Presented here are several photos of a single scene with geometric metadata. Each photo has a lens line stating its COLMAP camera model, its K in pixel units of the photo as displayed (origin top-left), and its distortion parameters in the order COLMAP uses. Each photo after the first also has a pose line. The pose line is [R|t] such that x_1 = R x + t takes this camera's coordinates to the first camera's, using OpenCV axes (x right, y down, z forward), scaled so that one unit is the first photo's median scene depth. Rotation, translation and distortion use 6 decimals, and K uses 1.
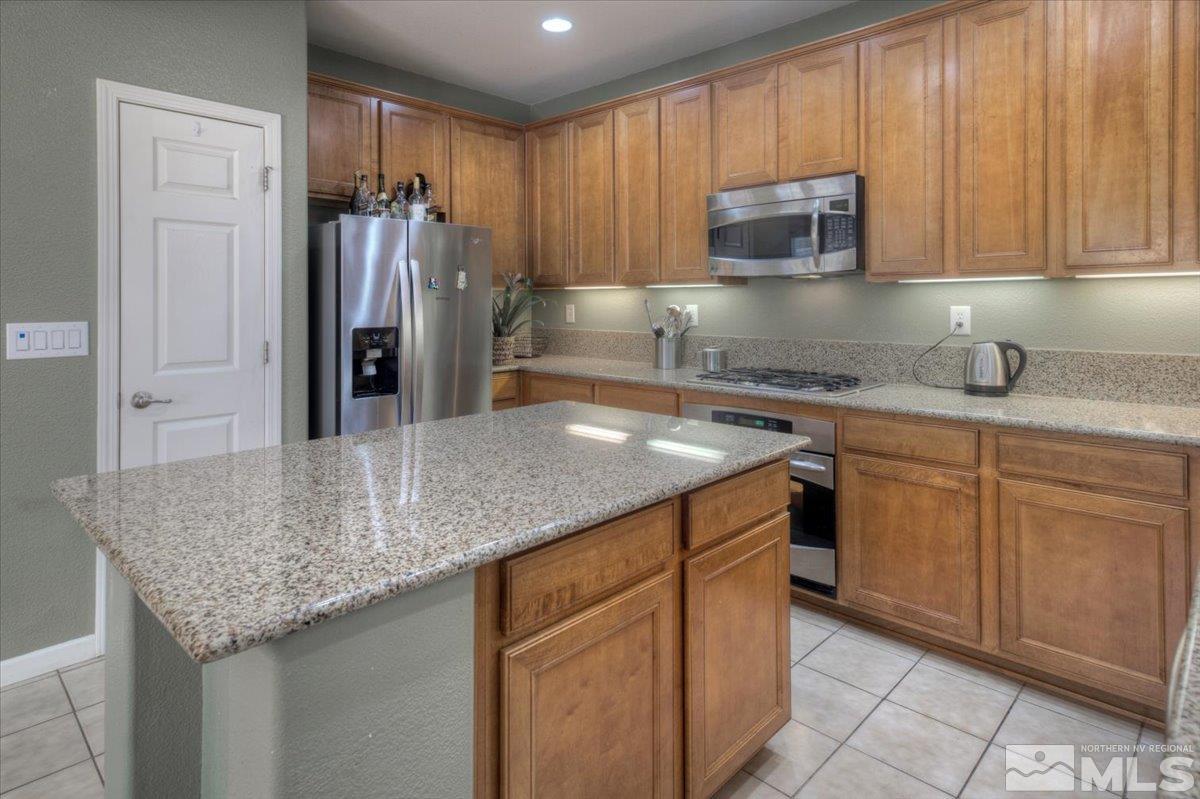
lens RADIAL K [[660.5, 0, 612.5], [0, 660.5, 292.2], [0, 0, 1]] dist [0.039052, -0.000226]
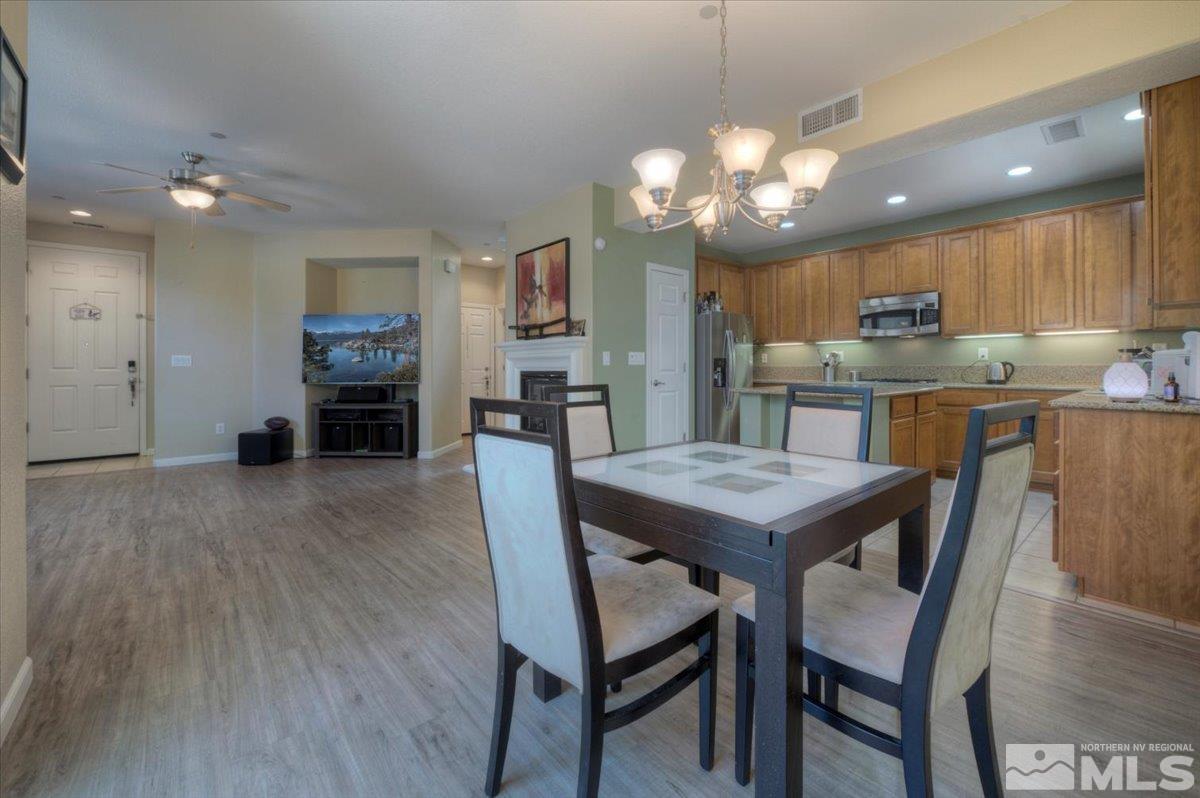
lens RADIAL K [[486.8, 0, 612.7], [0, 486.8, 362.4], [0, 0, 1]] dist [0.001718, 0.000074]
pose [[0.995908, 0.000197, -0.090368, -0.645950], [0.000159, 0.999992, 0.003932, 0.067351], [0.090368, -0.003930, 0.995901, -0.855128]]
